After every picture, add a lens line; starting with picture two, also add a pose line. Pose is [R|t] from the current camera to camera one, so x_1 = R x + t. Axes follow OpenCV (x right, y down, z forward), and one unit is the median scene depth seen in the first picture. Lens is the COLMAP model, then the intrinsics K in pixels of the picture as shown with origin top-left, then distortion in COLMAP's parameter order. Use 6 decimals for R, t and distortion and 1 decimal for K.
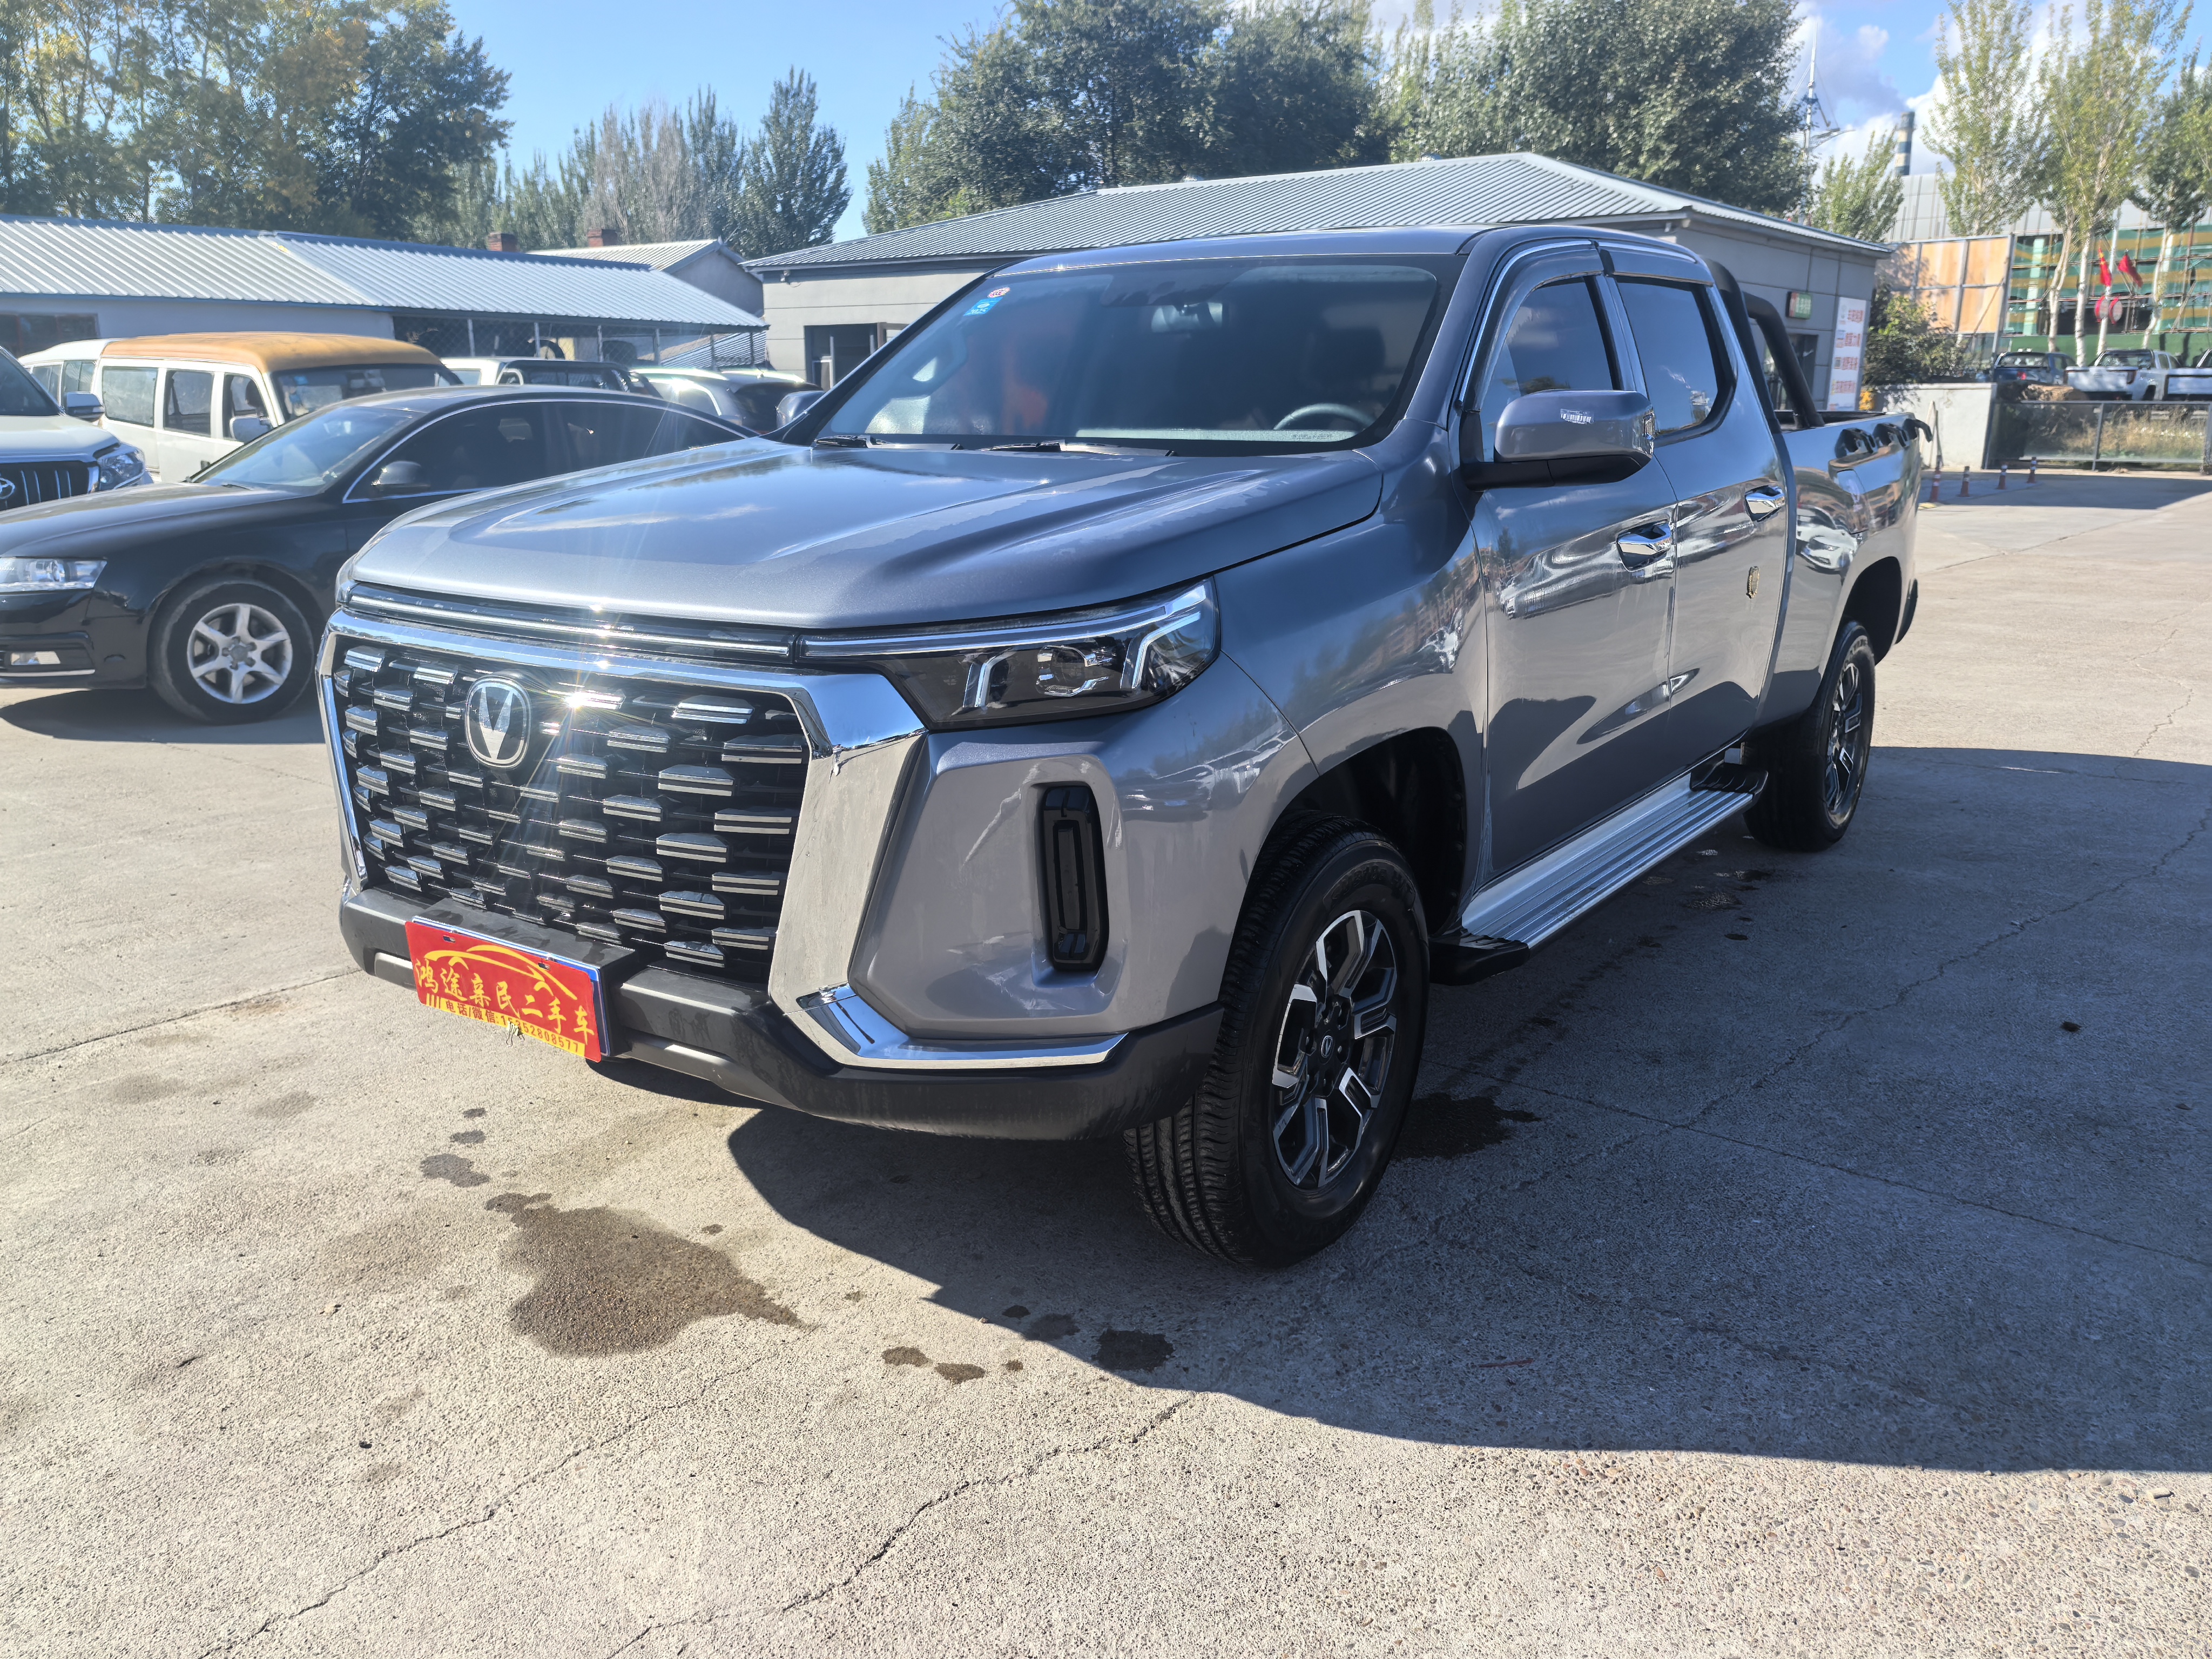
lens RADIAL K [[1743.6, 0, 1100.7], [0, 1743.6, 775.2], [0, 0, 1]] dist [0.082690, -0.103784]
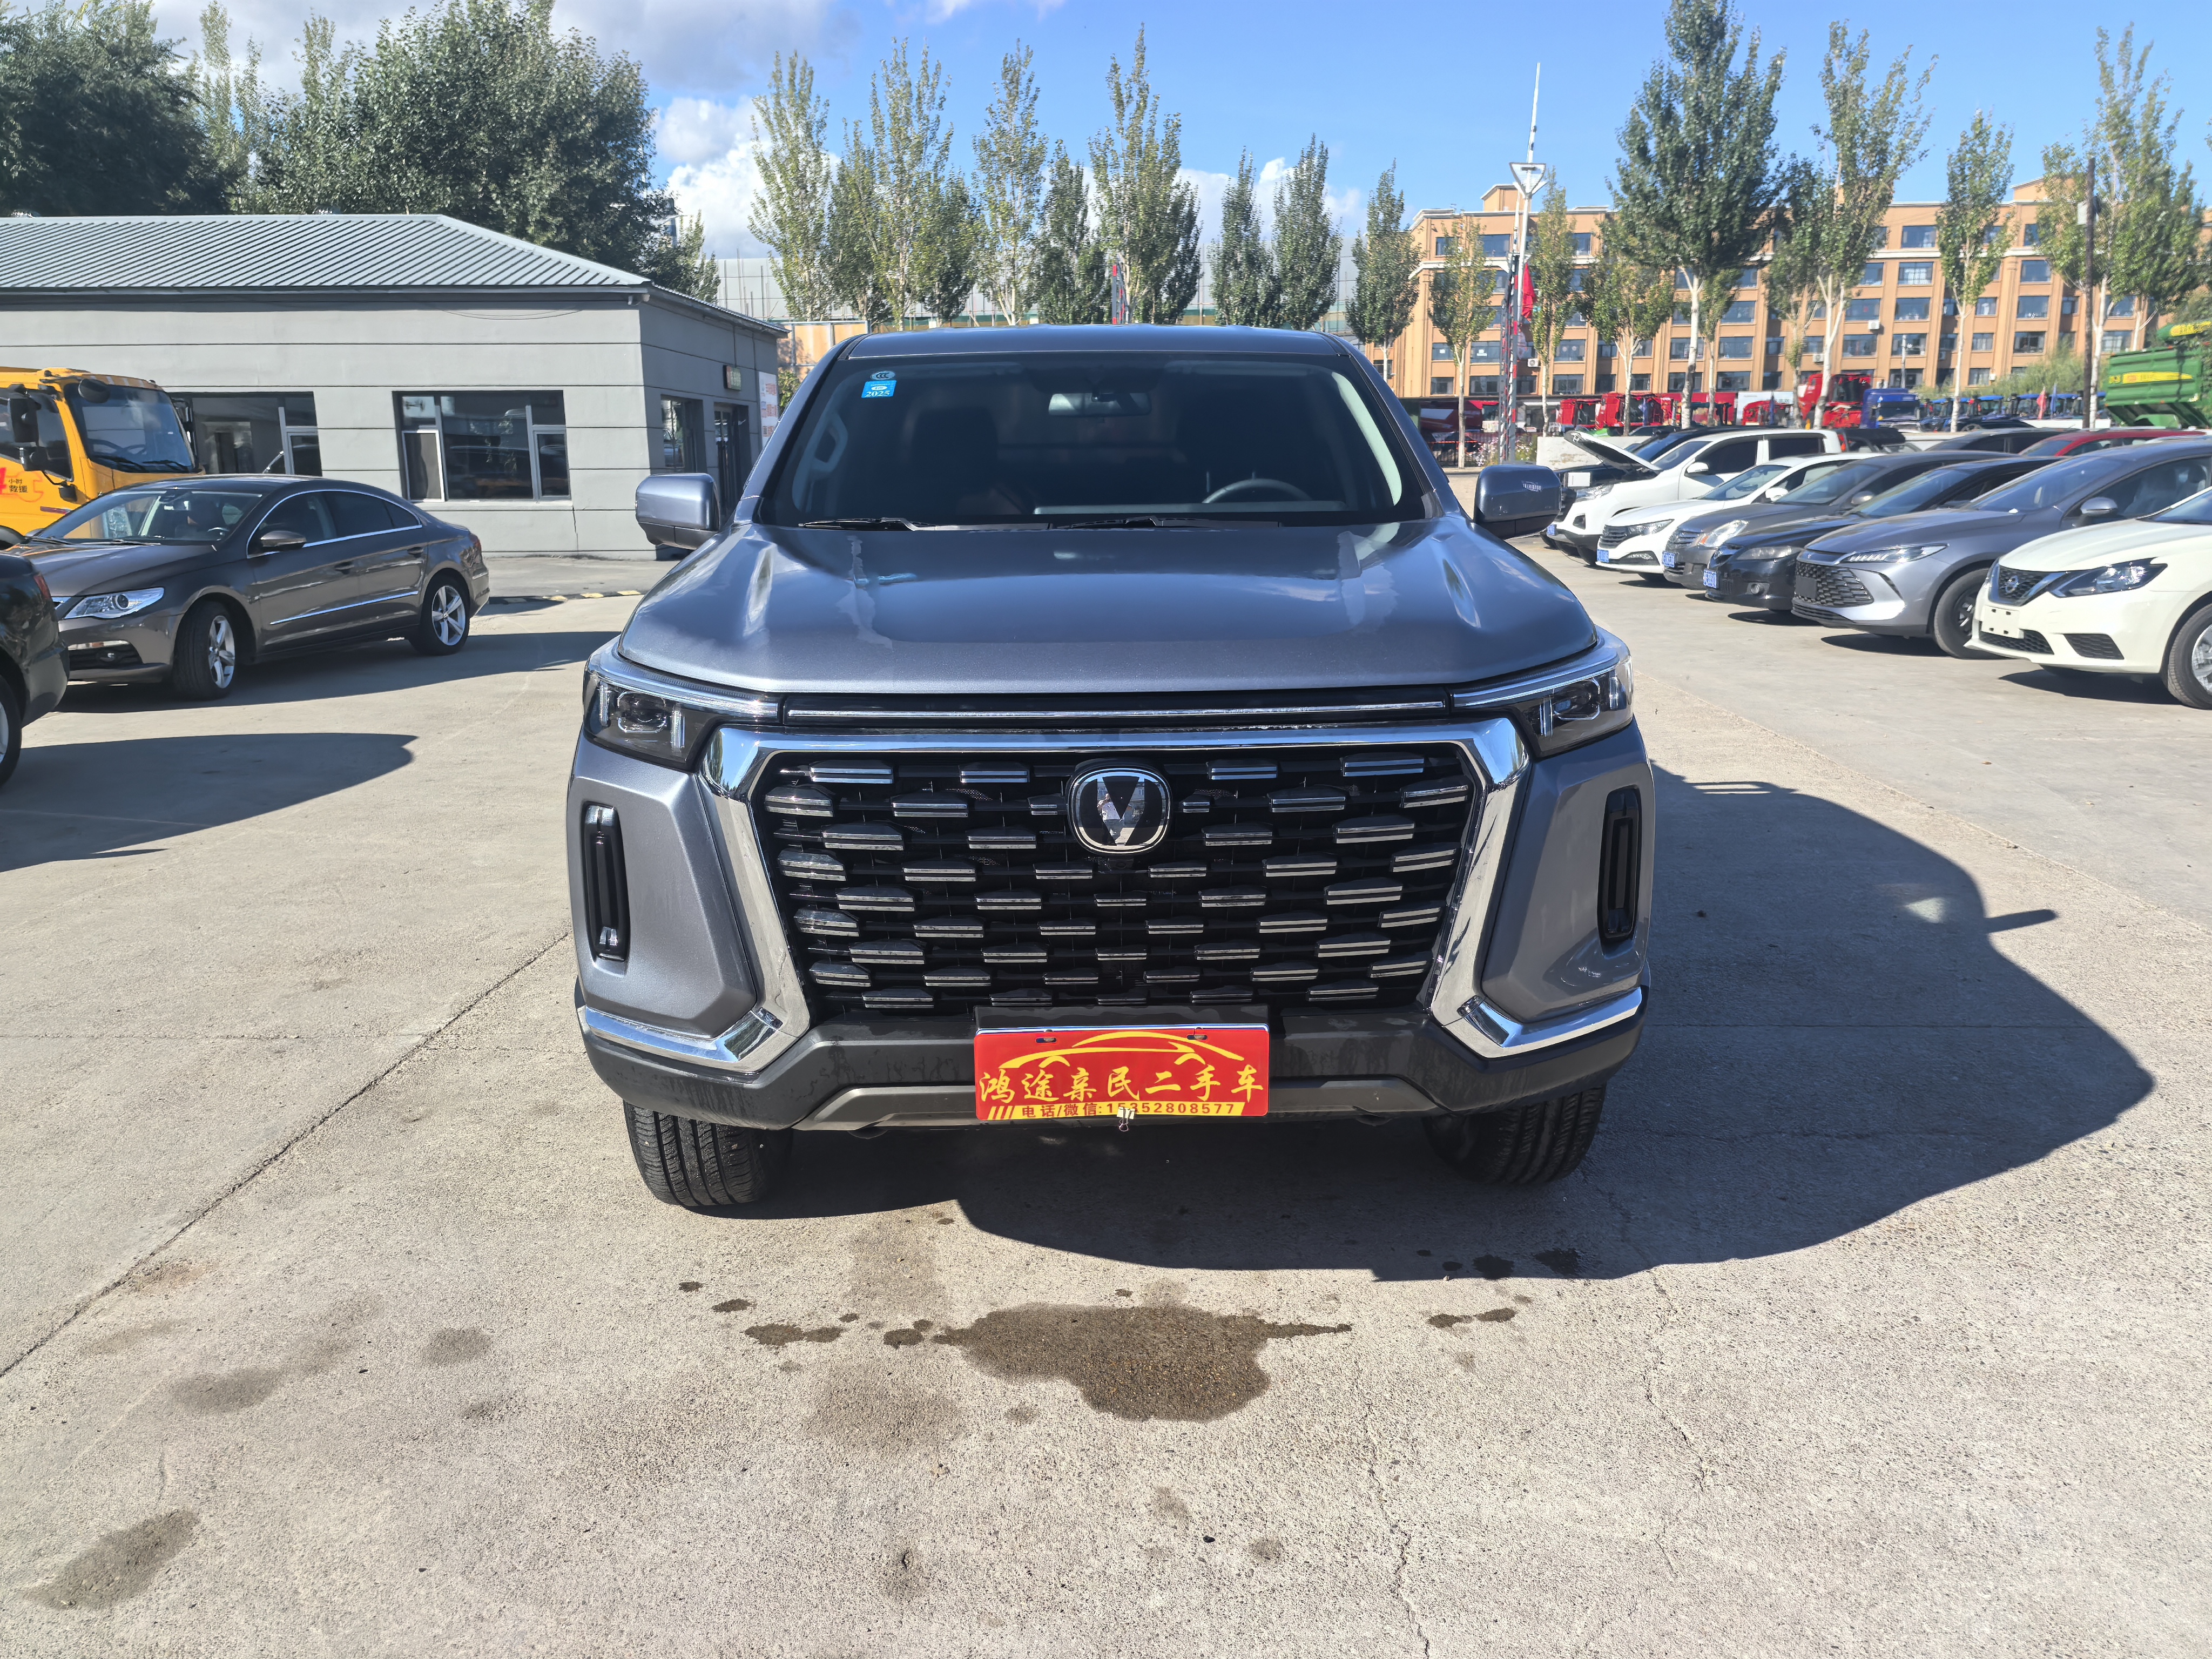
lens RADIAL K [[1743.6, 0, 1100.7], [0, 1743.6, 775.2], [0, 0, 1]] dist [0.082690, -0.103784]
pose [[0.799685, -0.118322, 0.588646, -0.734510], [0.138565, 0.990294, 0.010814, -0.048371], [-0.584212, 0.072918, 0.808318, 0.150435]]
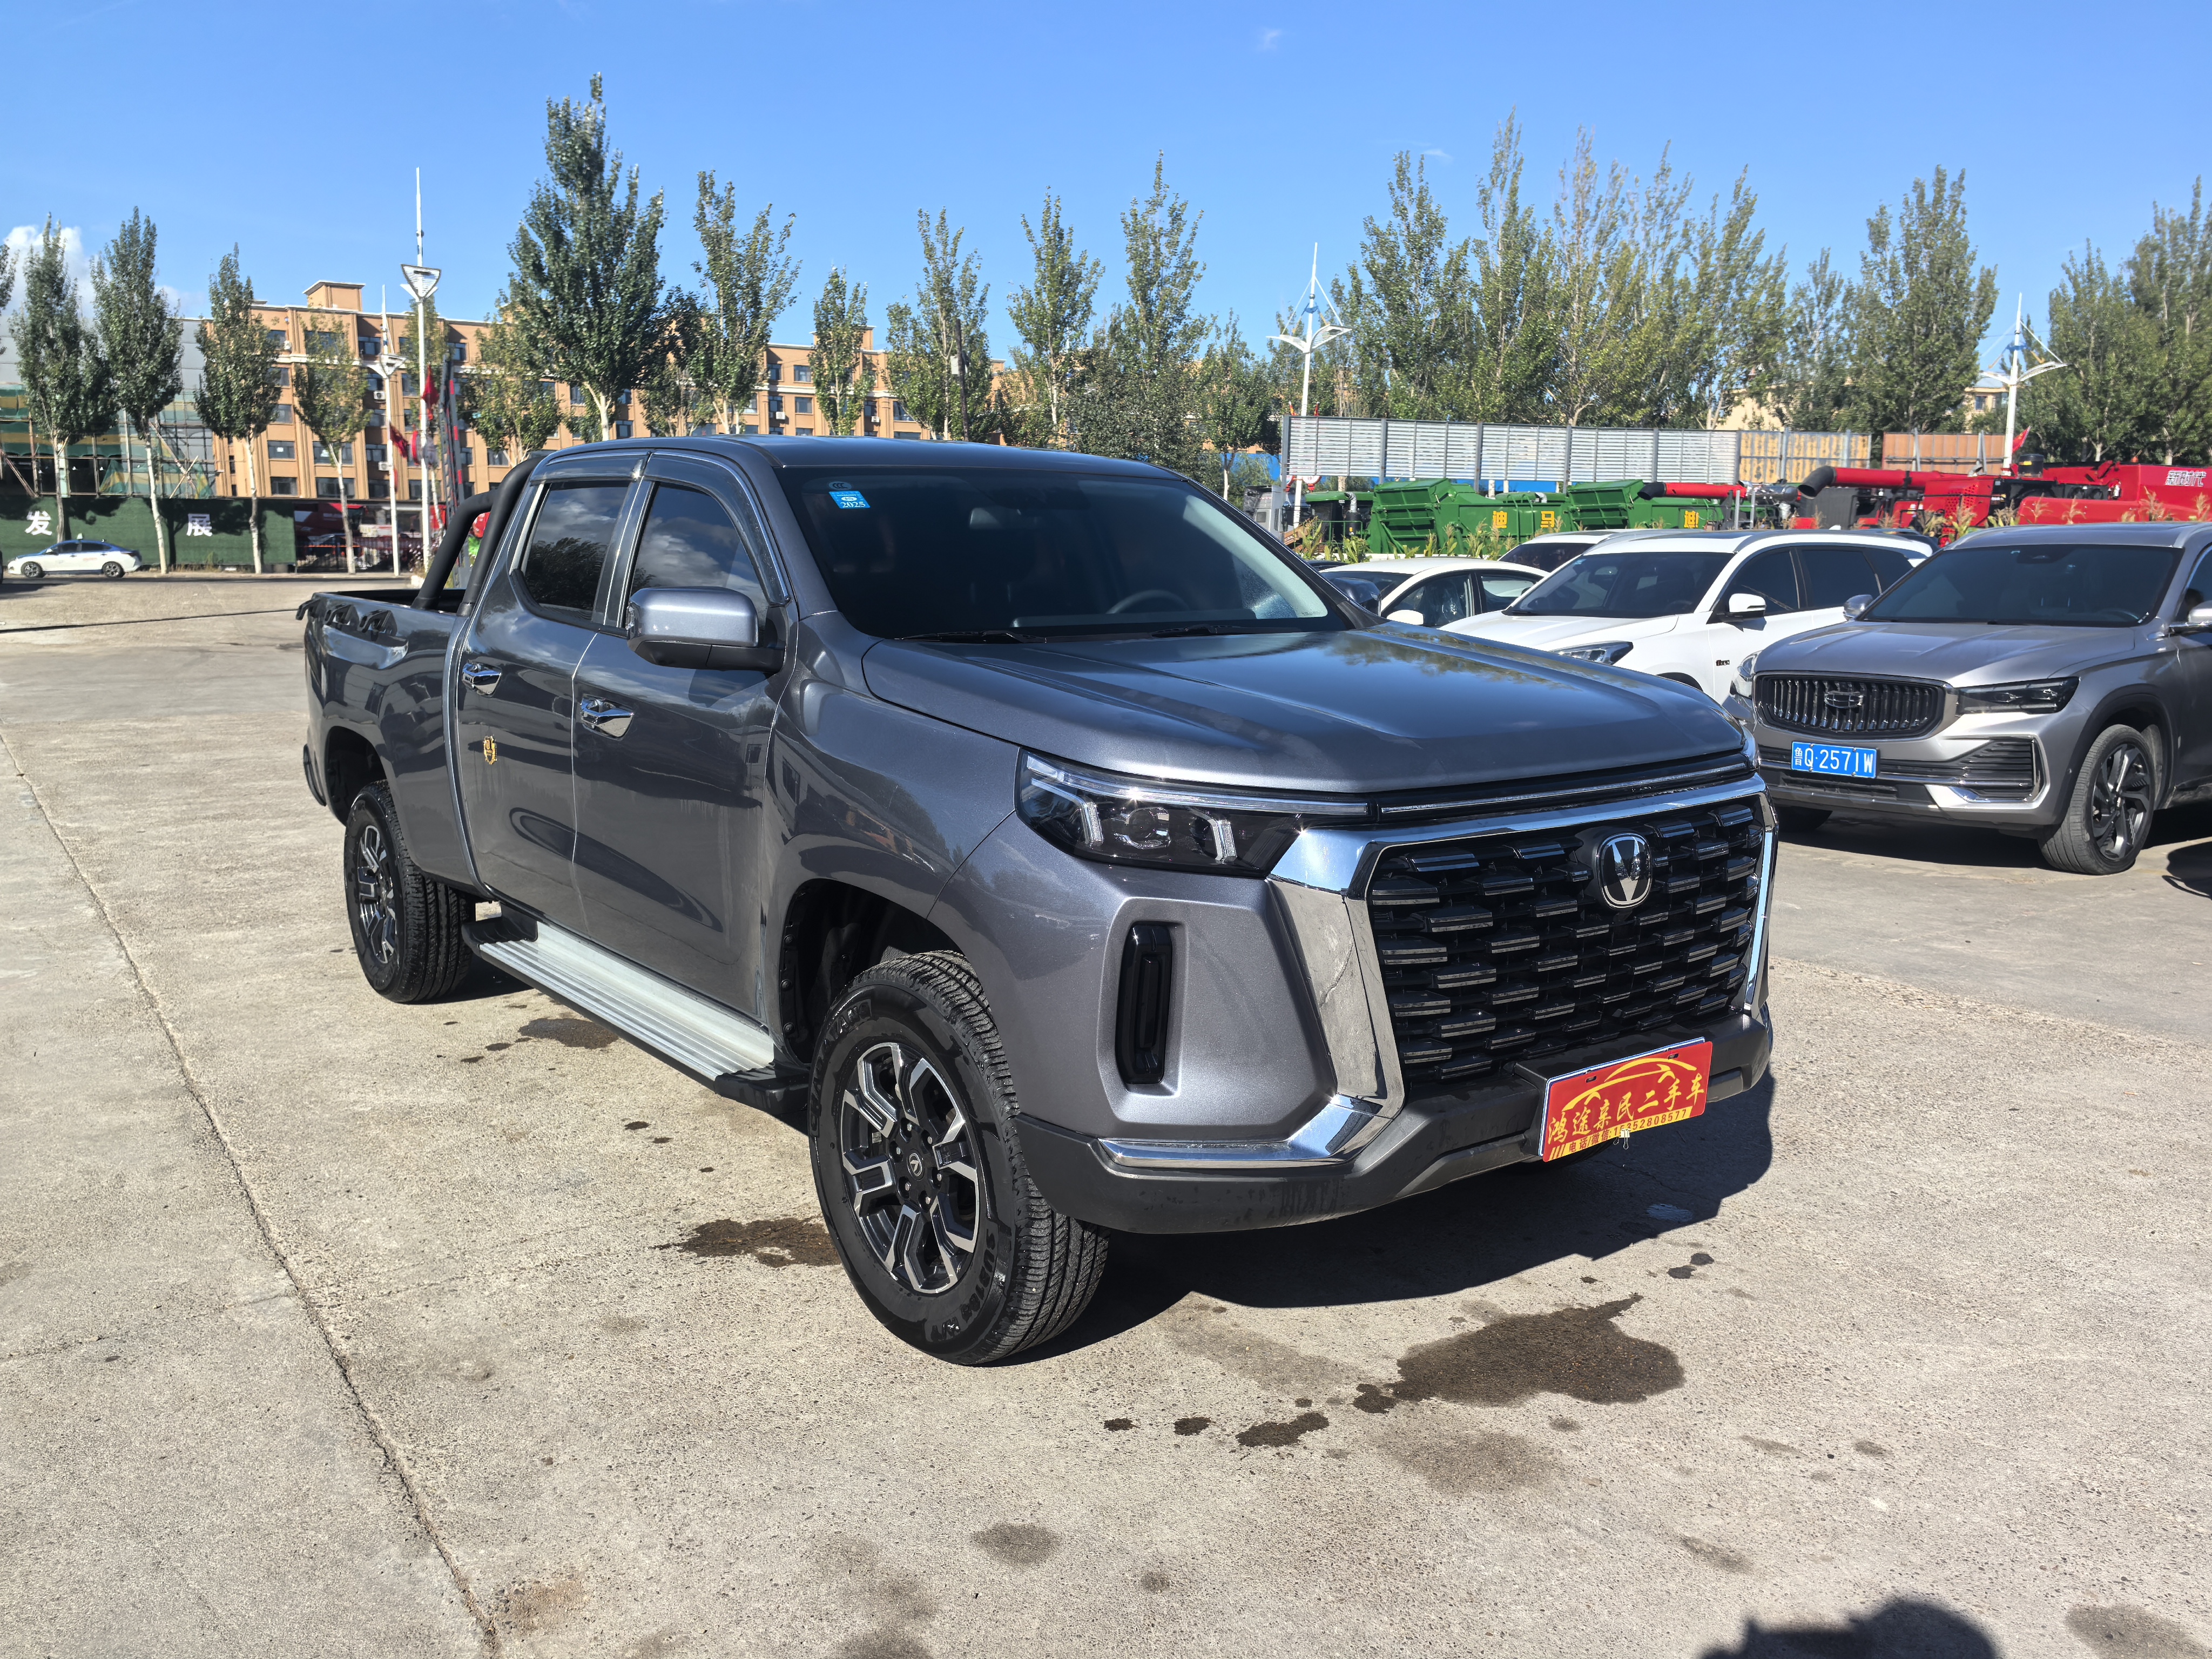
lens RADIAL K [[1734.9, 0, 1106.0], [0, 1734.9, 770.2], [0, 0, 1]] dist [0.088060, -0.121912]
pose [[0.305247, -0.119802, 0.944707, -1.212294], [0.204285, 0.977197, 0.057916, -0.183387], [-0.930103, 0.175311, 0.322760, 0.728234]]
